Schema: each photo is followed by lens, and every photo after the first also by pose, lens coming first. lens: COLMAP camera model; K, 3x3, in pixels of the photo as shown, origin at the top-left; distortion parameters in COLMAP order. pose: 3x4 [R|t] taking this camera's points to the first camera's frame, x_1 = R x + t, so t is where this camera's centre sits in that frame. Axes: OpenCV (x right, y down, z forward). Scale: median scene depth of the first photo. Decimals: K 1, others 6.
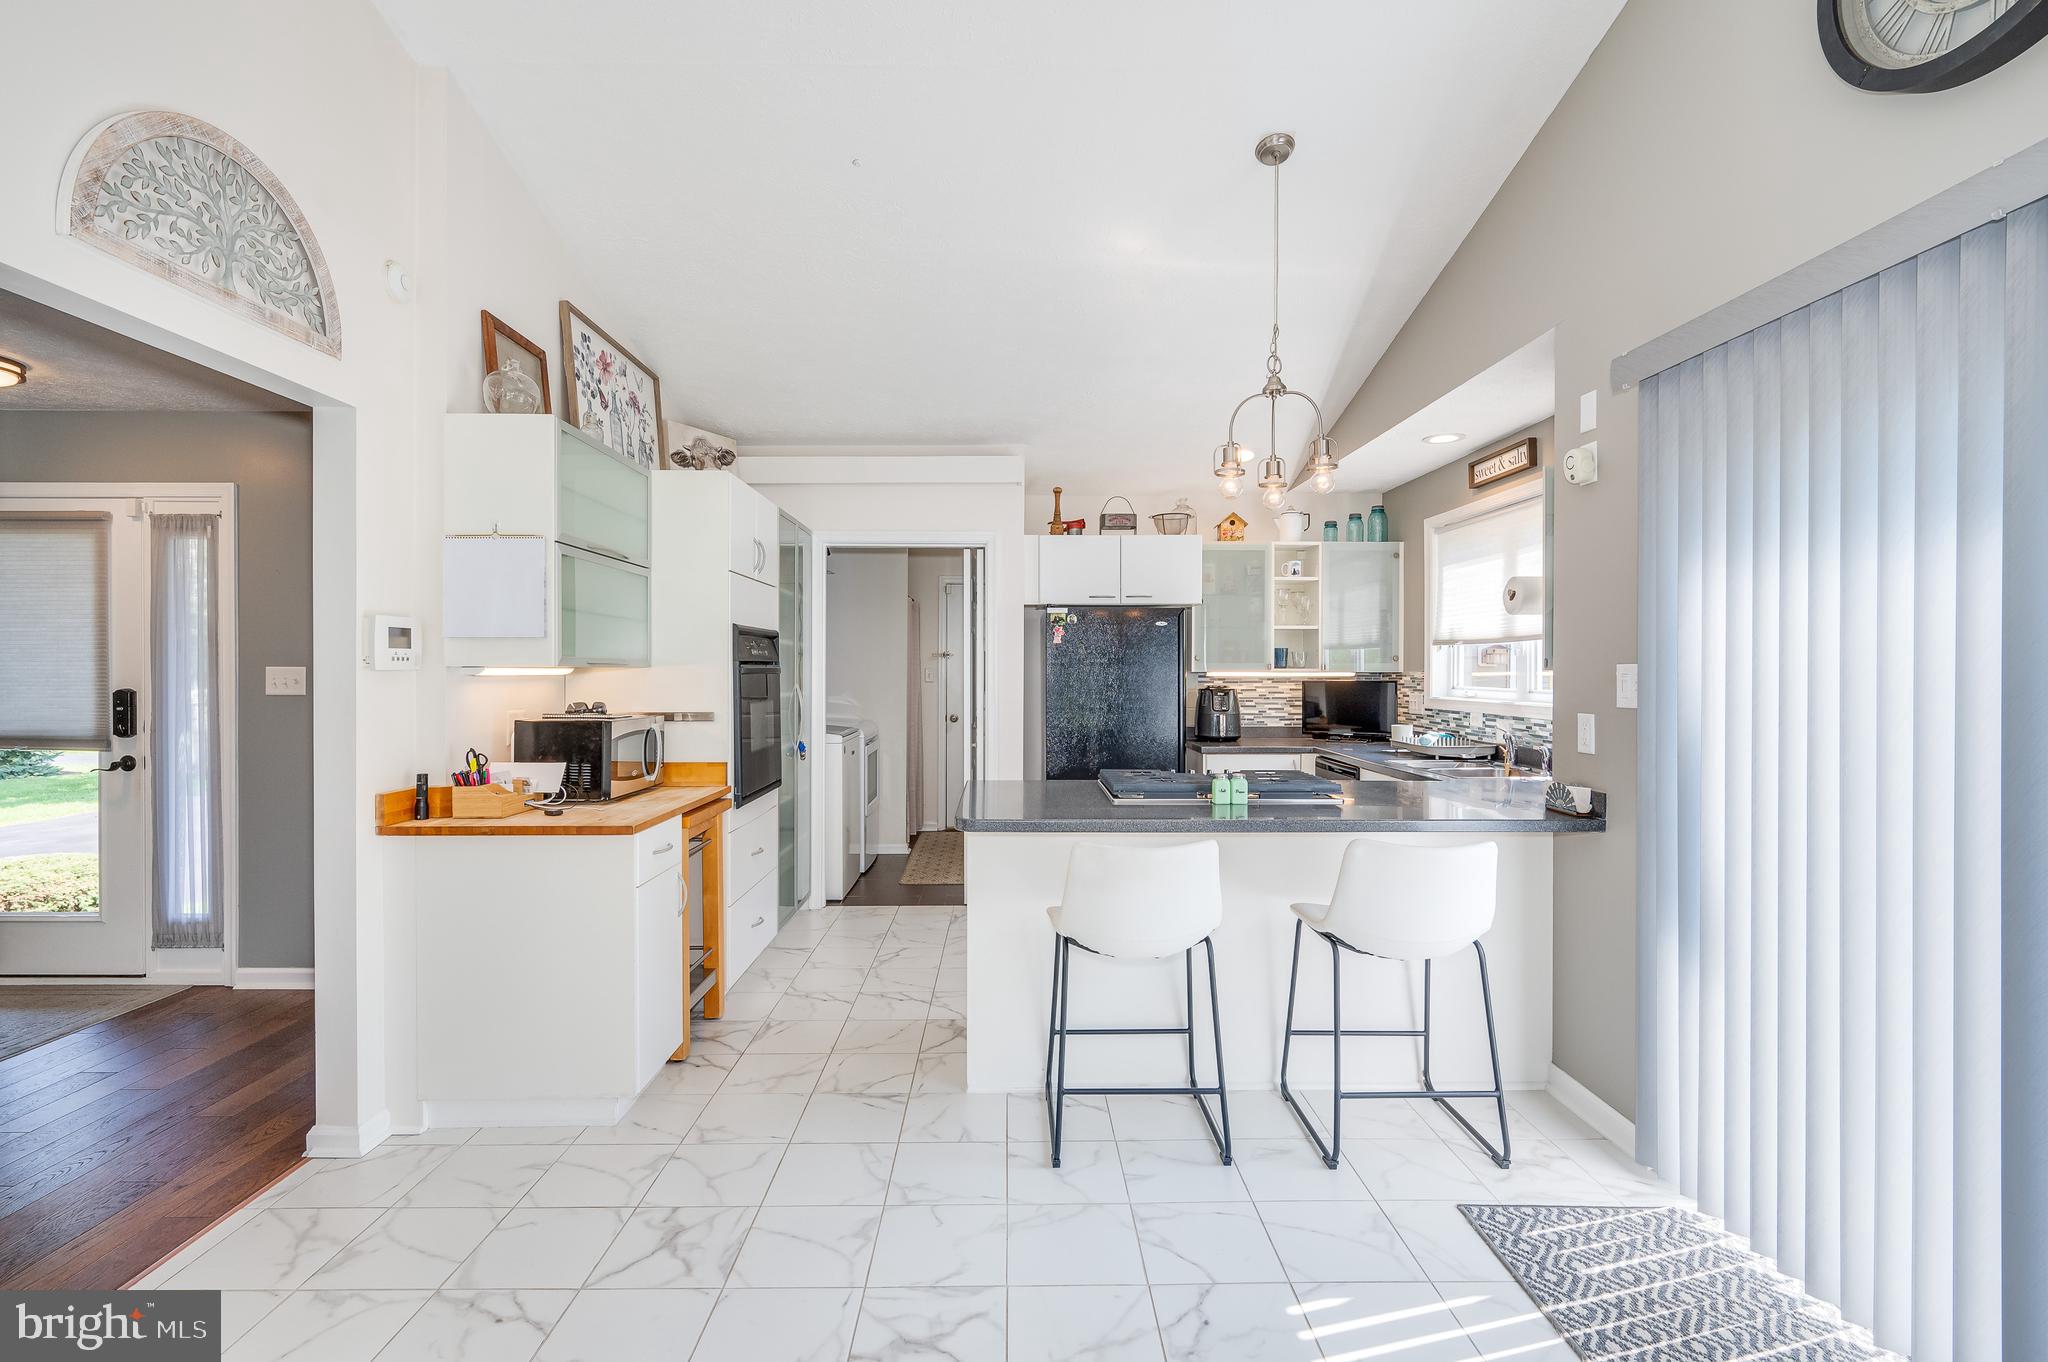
lens RADIAL K [[937.4, 0, 1024.0], [0, 937.4, 681.0], [0, 0, 1]] dist [-0.000171, 0.000251]
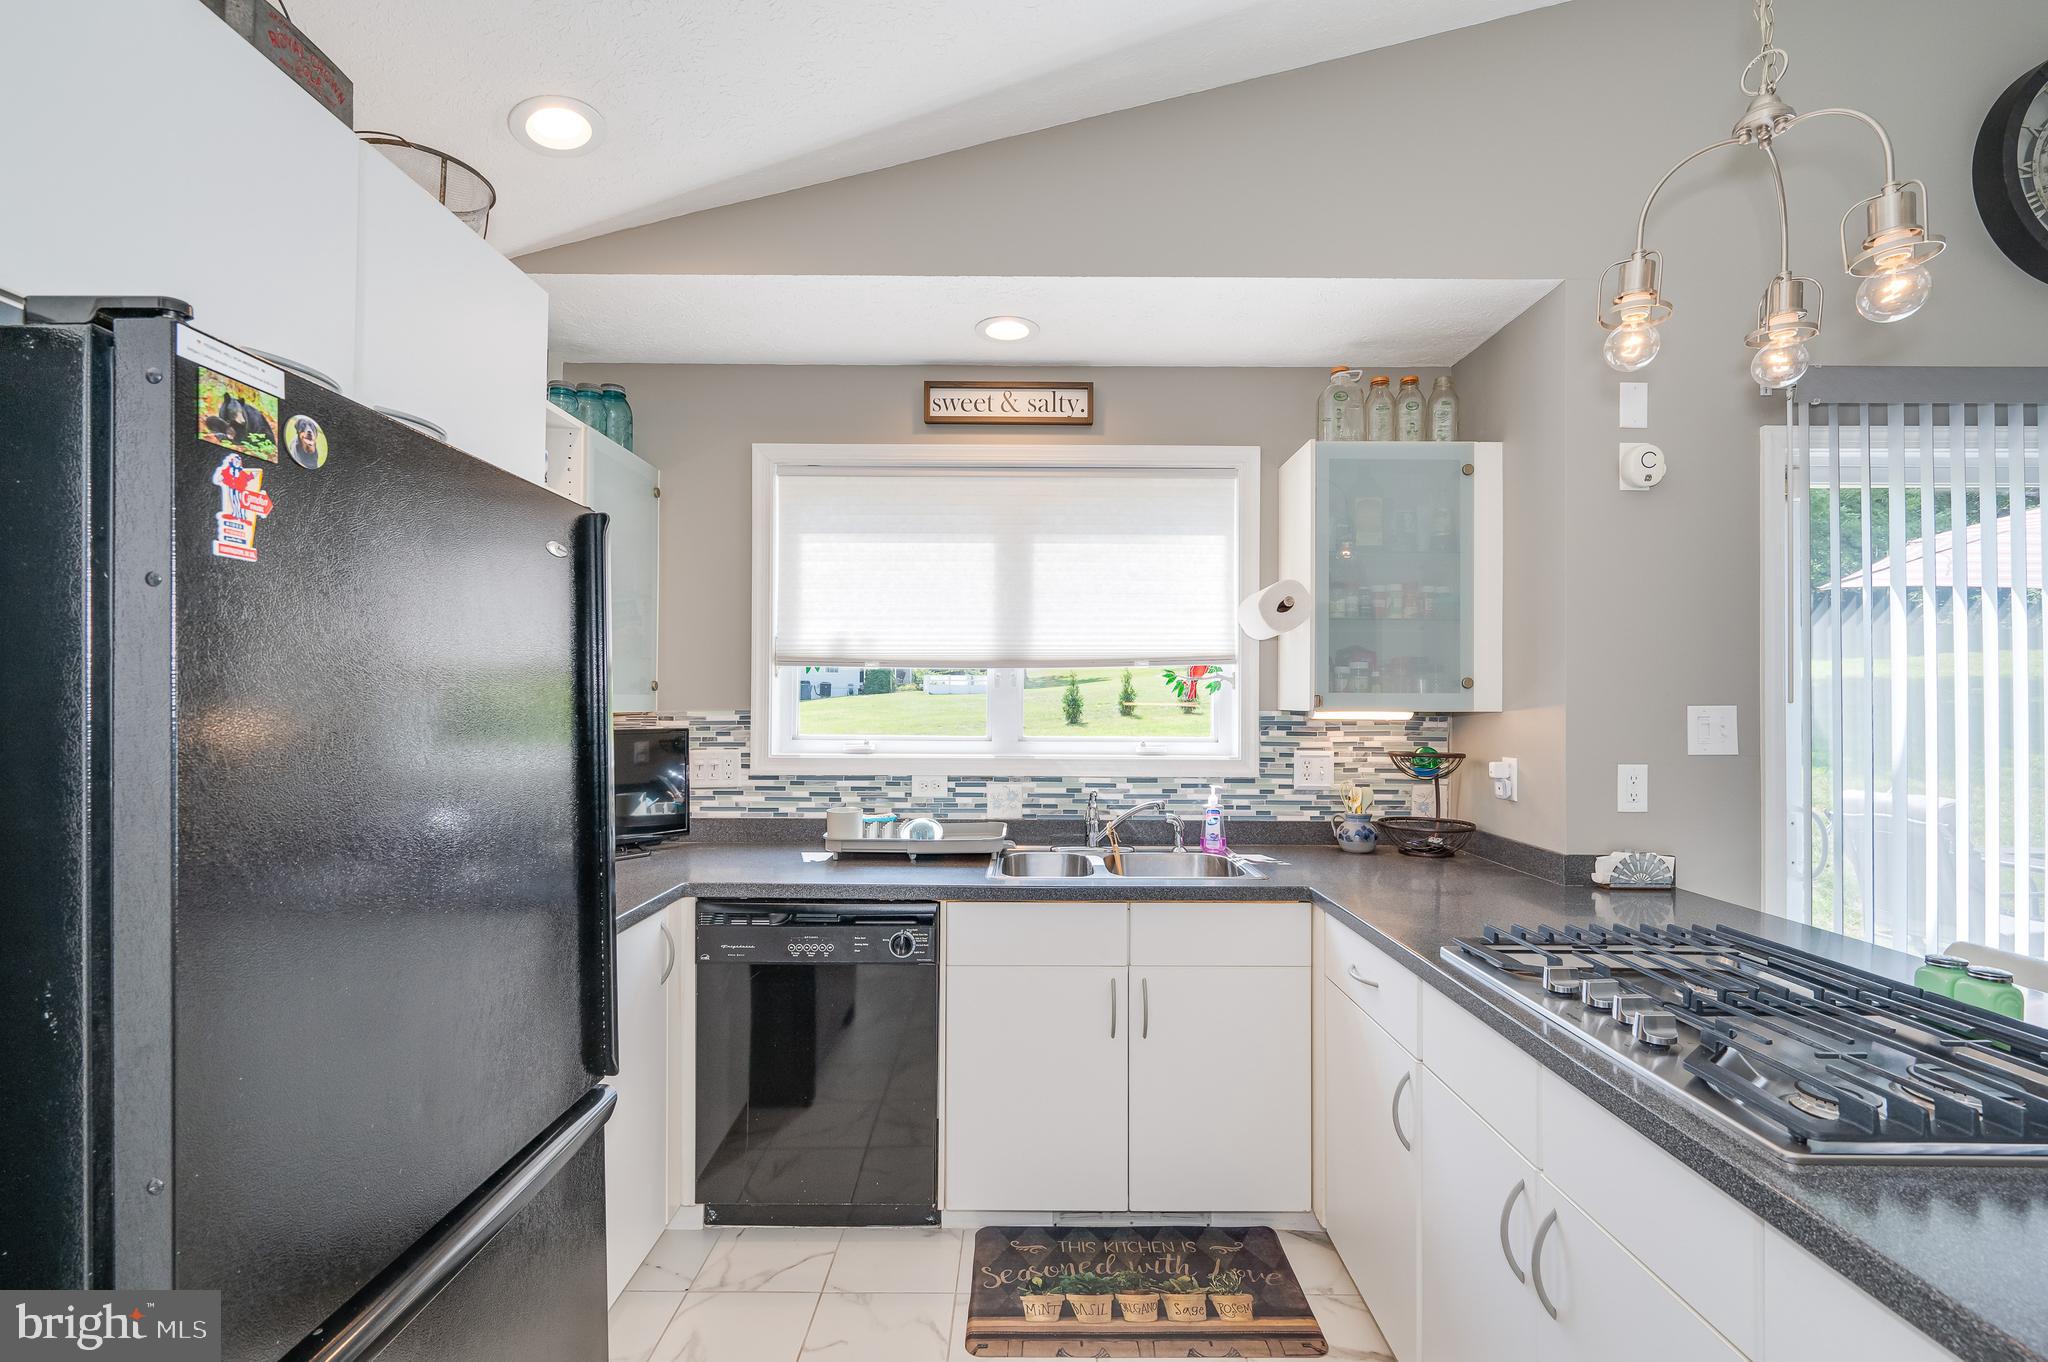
lens RADIAL K [[908.6, 0, 1026.7], [0, 908.6, 691.2], [0, 0, 1]] dist [-0.000113, -0.000312]
pose [[0.018860, 0.011568, 0.999755, -0.152343], [0.008986, 0.999891, -0.011740, -0.017912], [-0.999782, 0.009206, 0.018754, 1.062016]]
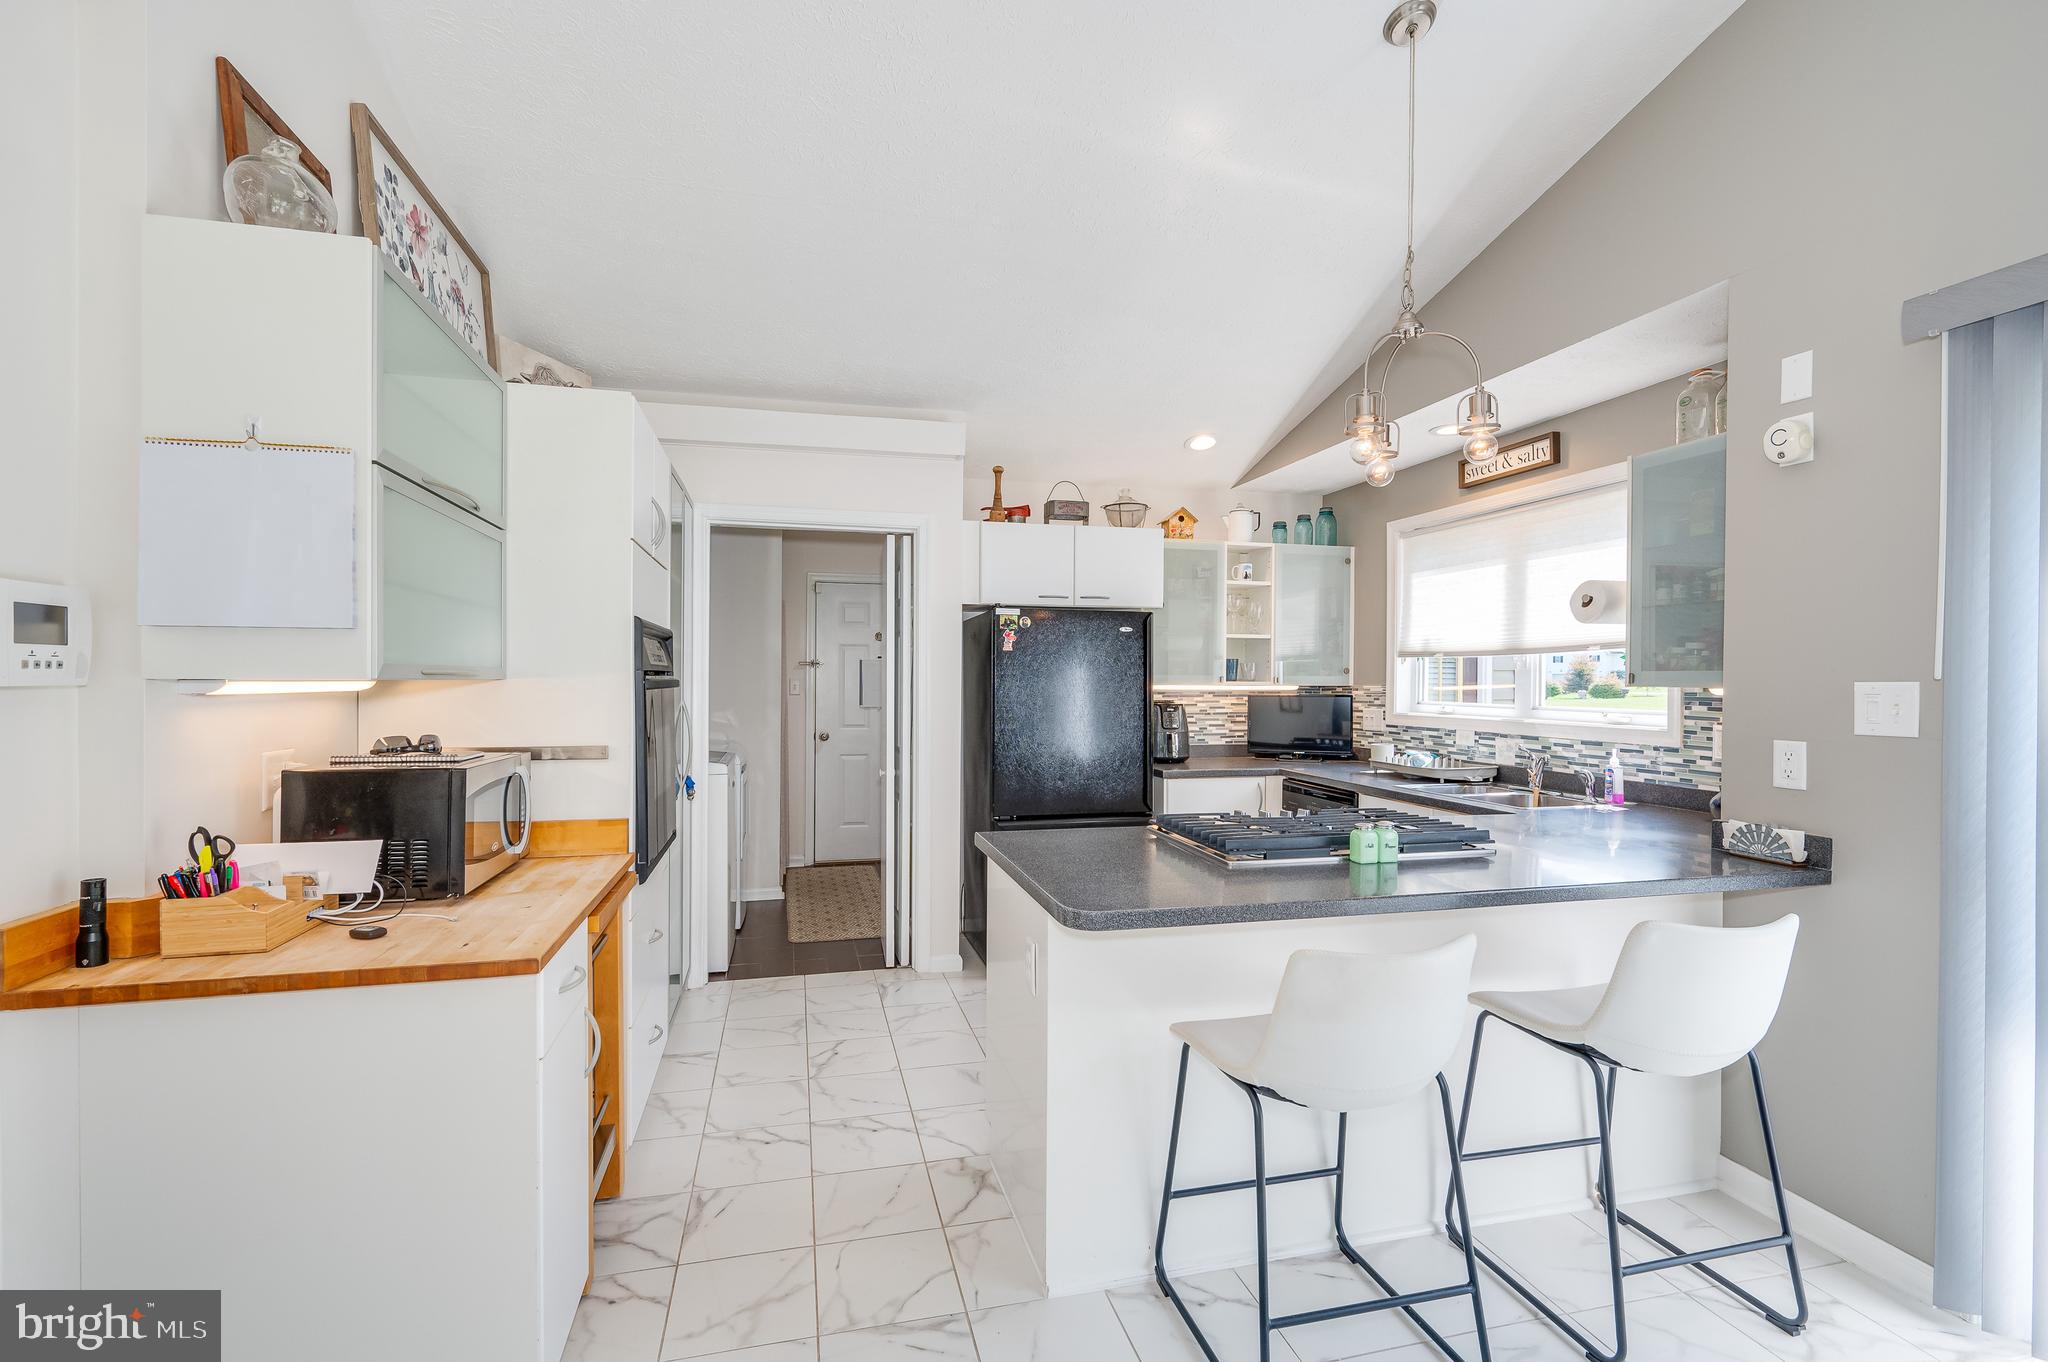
lens RADIAL K [[908.6, 0, 1026.7], [0, 908.6, 691.2], [0, 0, 1]] dist [-0.000113, -0.000312]
pose [[0.972345, 0.000391, 0.233549, -0.172029], [-0.000771, 0.999999, 0.001535, -0.006944], [-0.233549, -0.001672, 0.972344, 0.261150]]
